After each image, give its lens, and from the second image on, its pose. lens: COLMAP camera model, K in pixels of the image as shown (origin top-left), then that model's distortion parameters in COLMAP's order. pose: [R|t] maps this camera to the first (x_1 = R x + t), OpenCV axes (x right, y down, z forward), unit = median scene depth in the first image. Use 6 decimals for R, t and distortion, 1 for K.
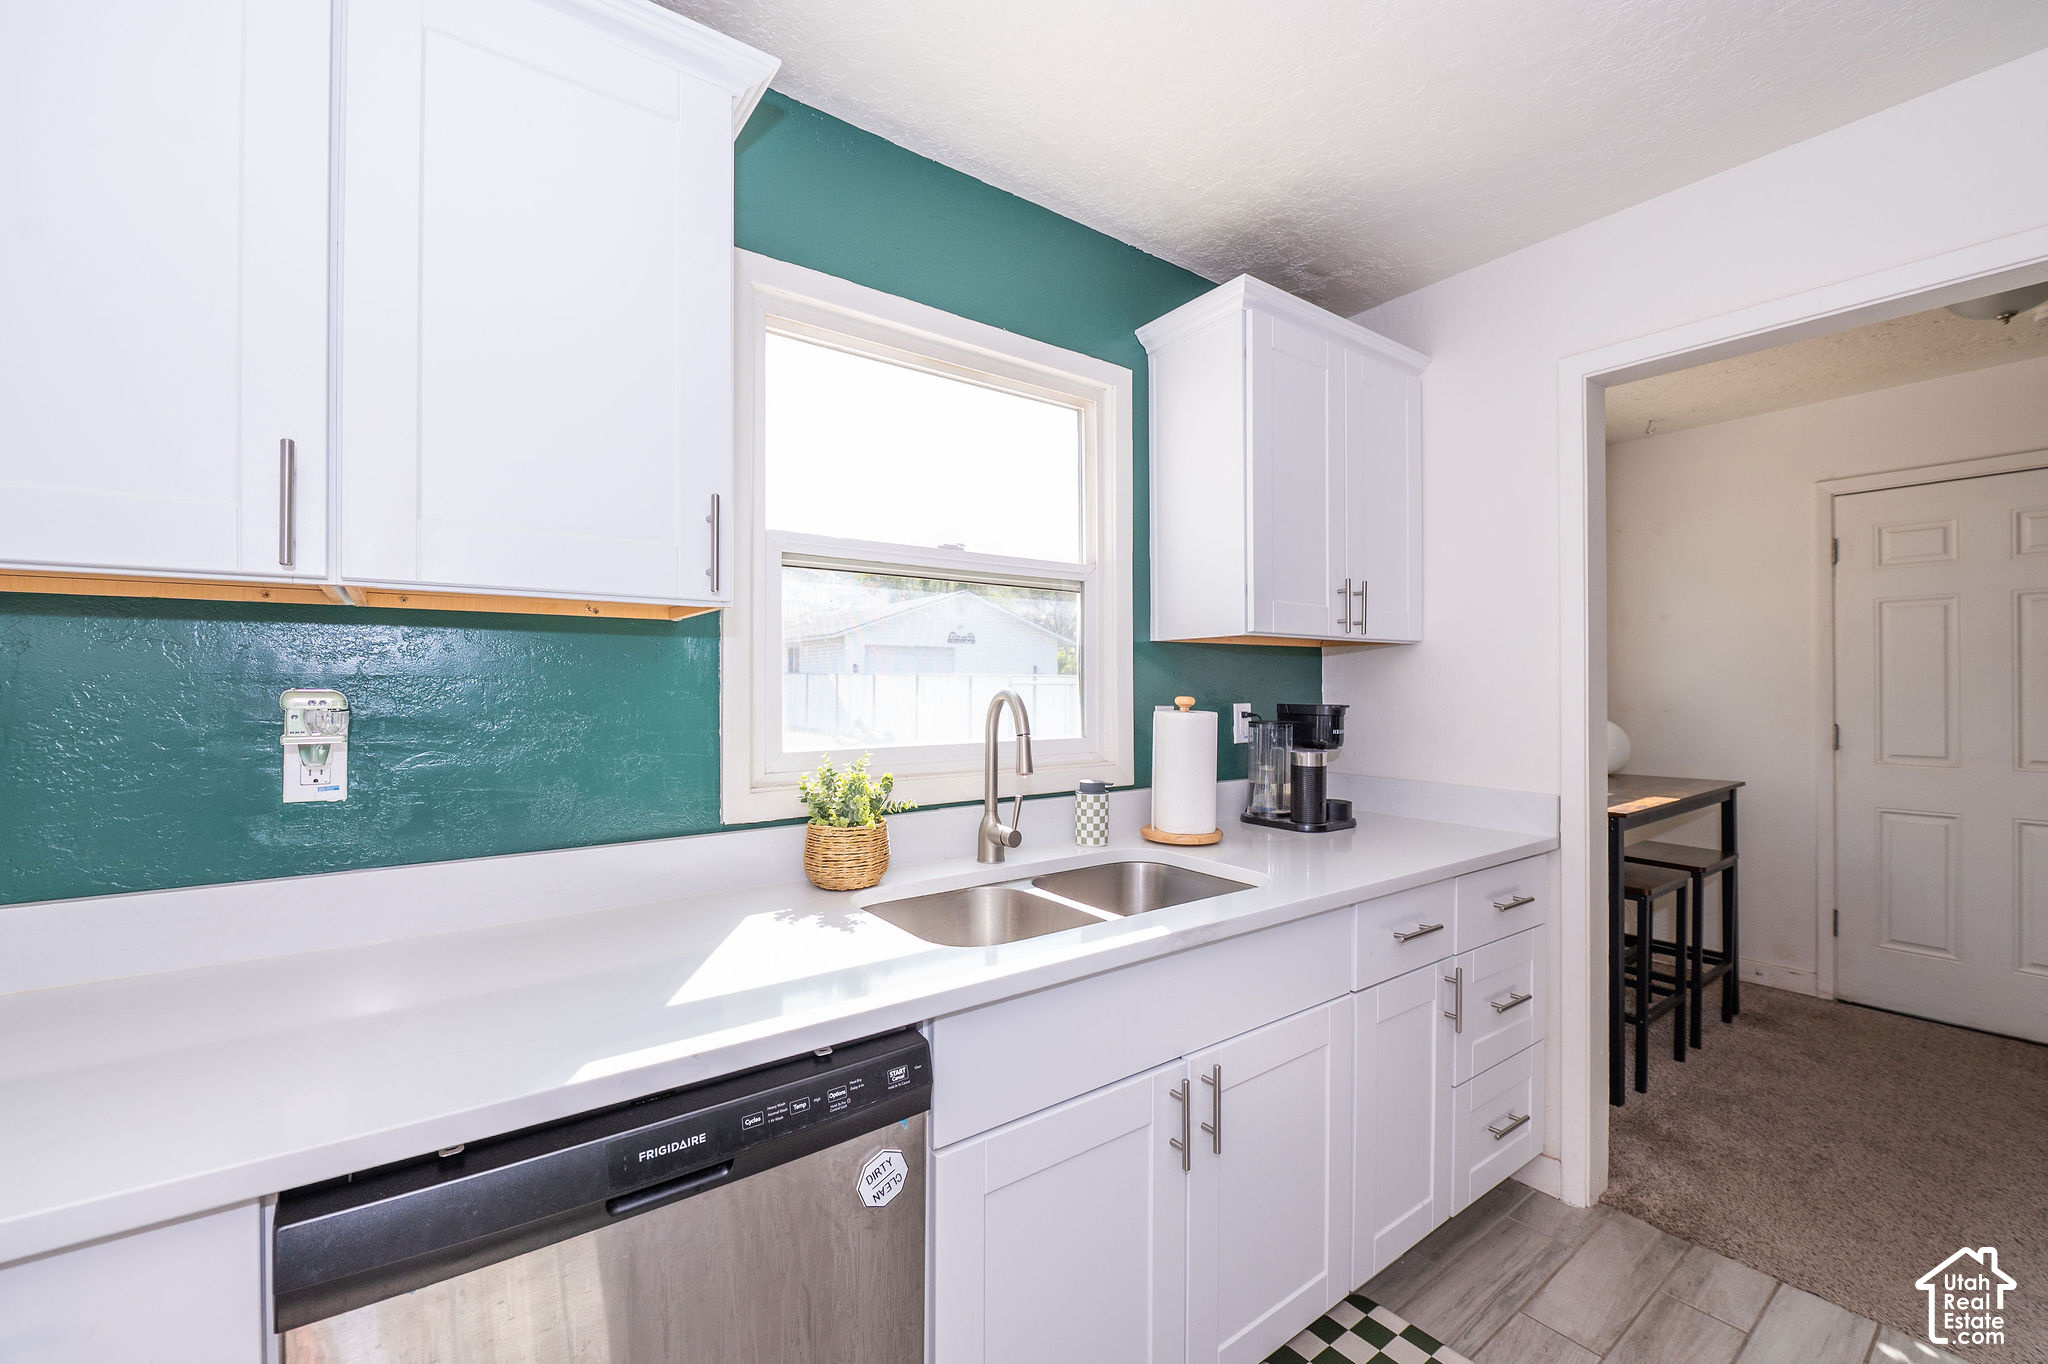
lens RADIAL K [[835.4, 0, 1024.0], [0, 835.4, 682.0], [0, 0, 1]] dist [-0.010655, -0.000079]
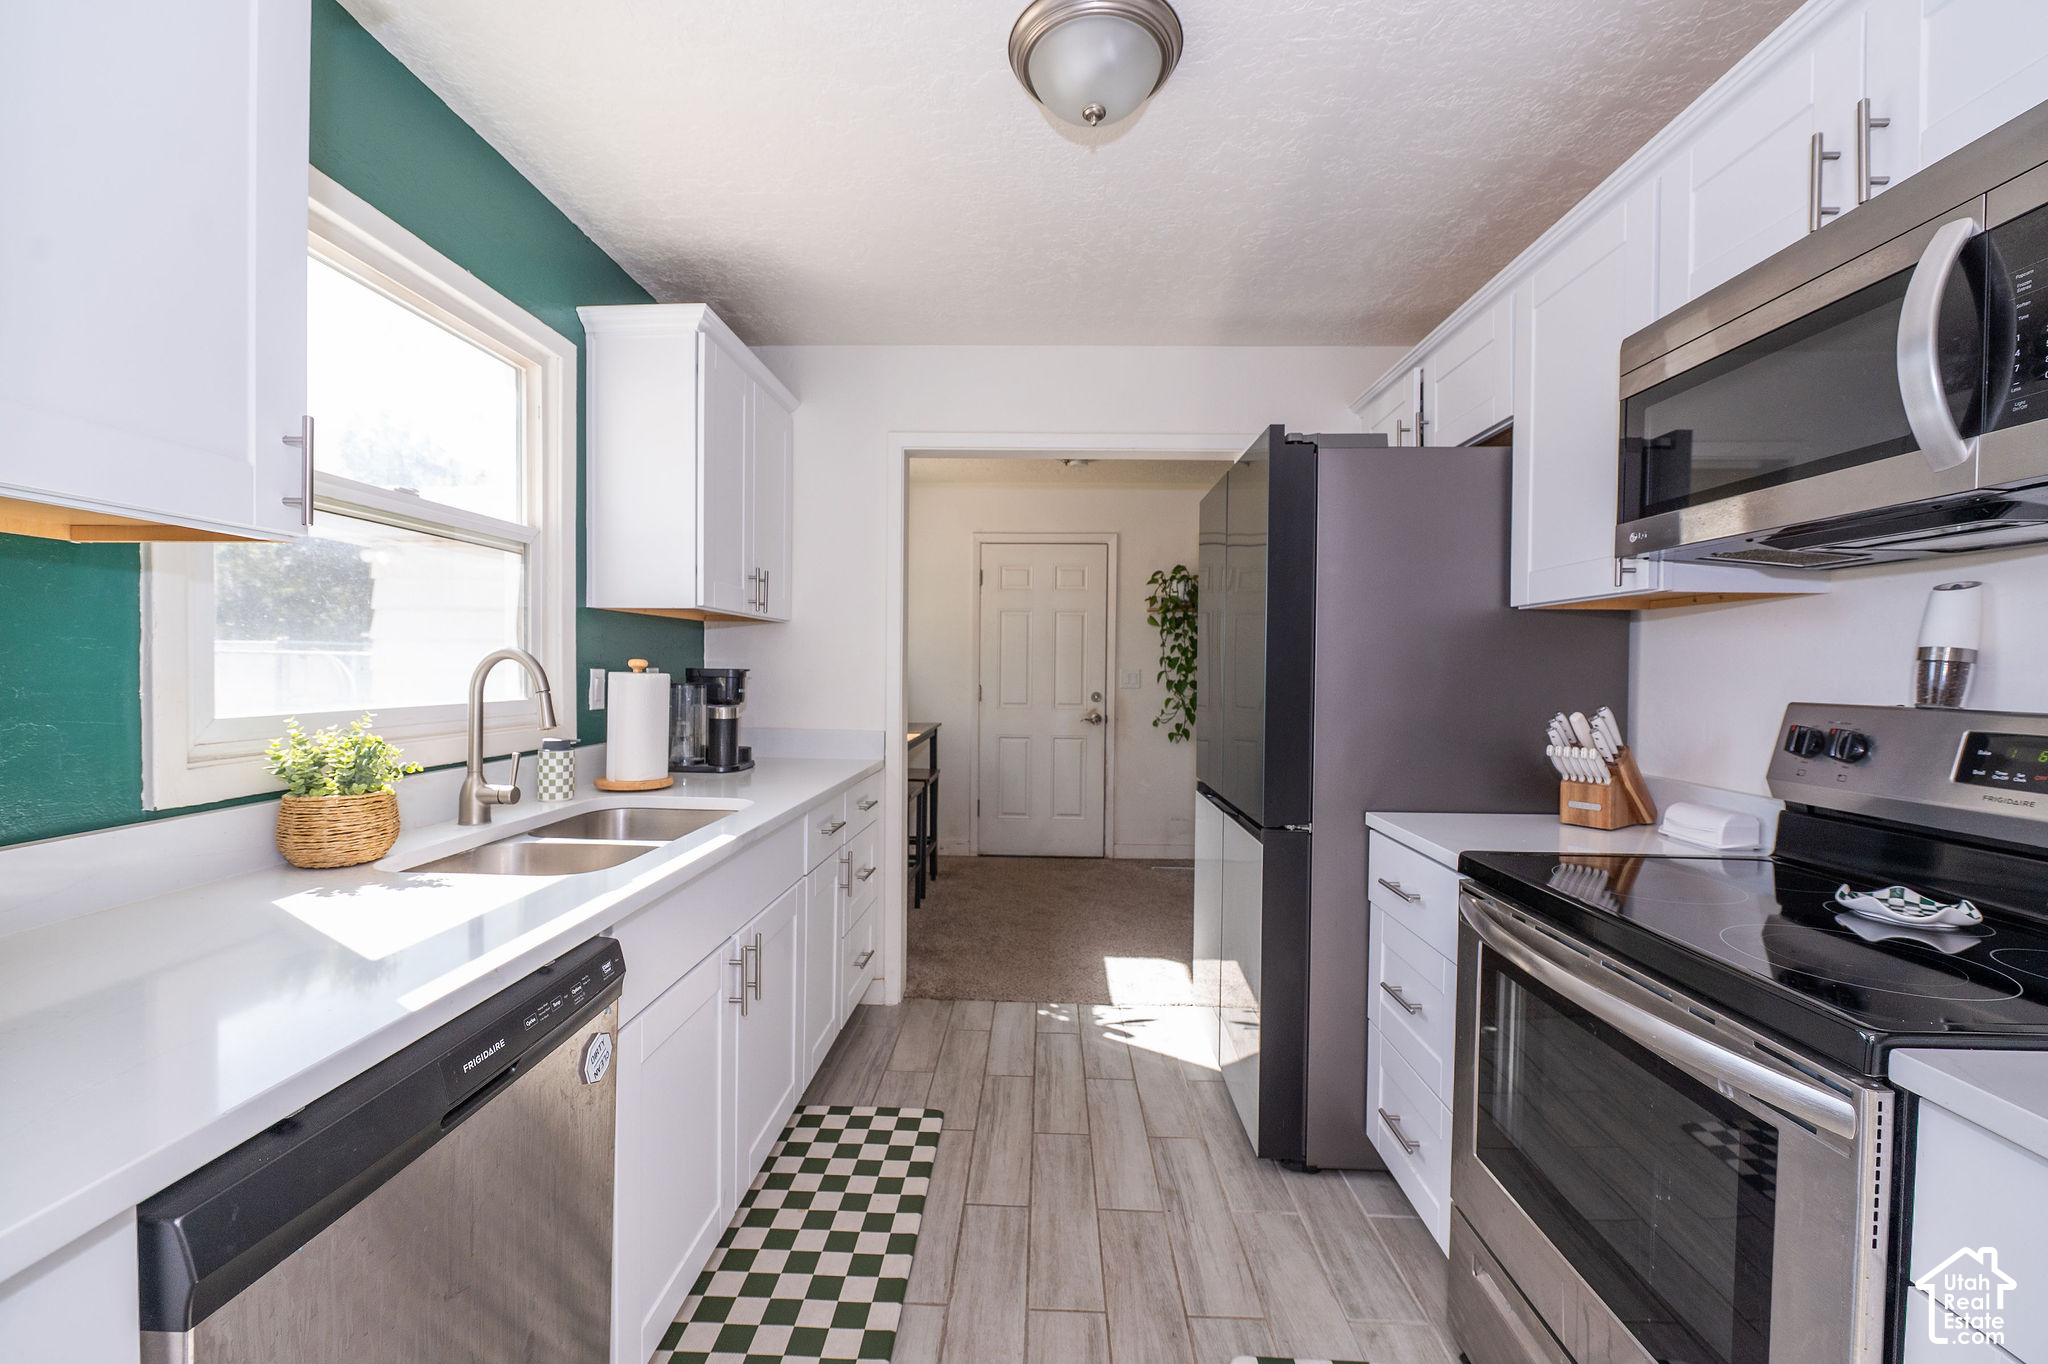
lens RADIAL K [[835.4, 0, 1024.0], [0, 835.4, 682.0], [0, 0, 1]] dist [-0.010655, -0.000079]
pose [[0.610444, -0.006199, 0.792035, -0.382395], [-0.014269, 0.999721, 0.018822, 0.019527], [-0.791931, -0.022791, 0.610186, -0.092443]]
